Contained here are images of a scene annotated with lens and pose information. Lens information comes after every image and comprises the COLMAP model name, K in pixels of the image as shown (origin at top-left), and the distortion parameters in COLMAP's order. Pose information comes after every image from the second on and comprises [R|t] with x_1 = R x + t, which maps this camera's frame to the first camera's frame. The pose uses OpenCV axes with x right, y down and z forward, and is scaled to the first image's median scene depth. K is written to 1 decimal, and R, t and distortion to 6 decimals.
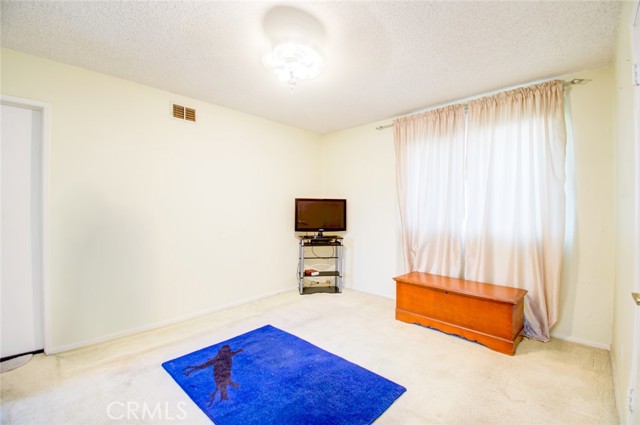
lens RADIAL K [[282.9, 0, 323.4], [0, 282.9, 213.2], [0, 0, 1]] dist [-0.000550, -0.000329]
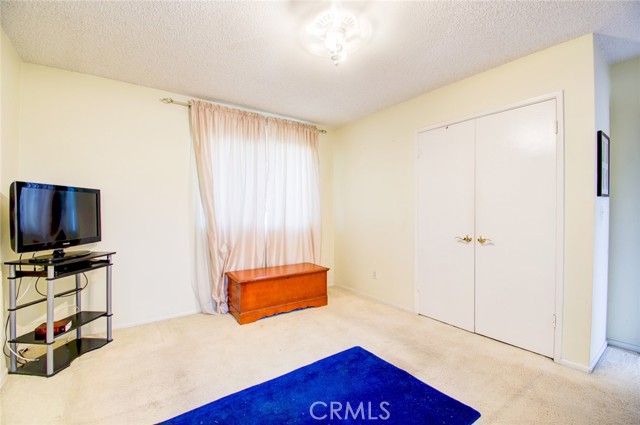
lens RADIAL K [[282.9, 0, 323.7], [0, 282.9, 211.4], [0, 0, 1]] dist [-0.000550, -0.000329]
pose [[0.176846, -0.008942, 0.984198, -0.647426], [0.009406, 0.999928, 0.007395, -0.002991], [-0.984194, 0.007949, 0.176917, 0.598446]]
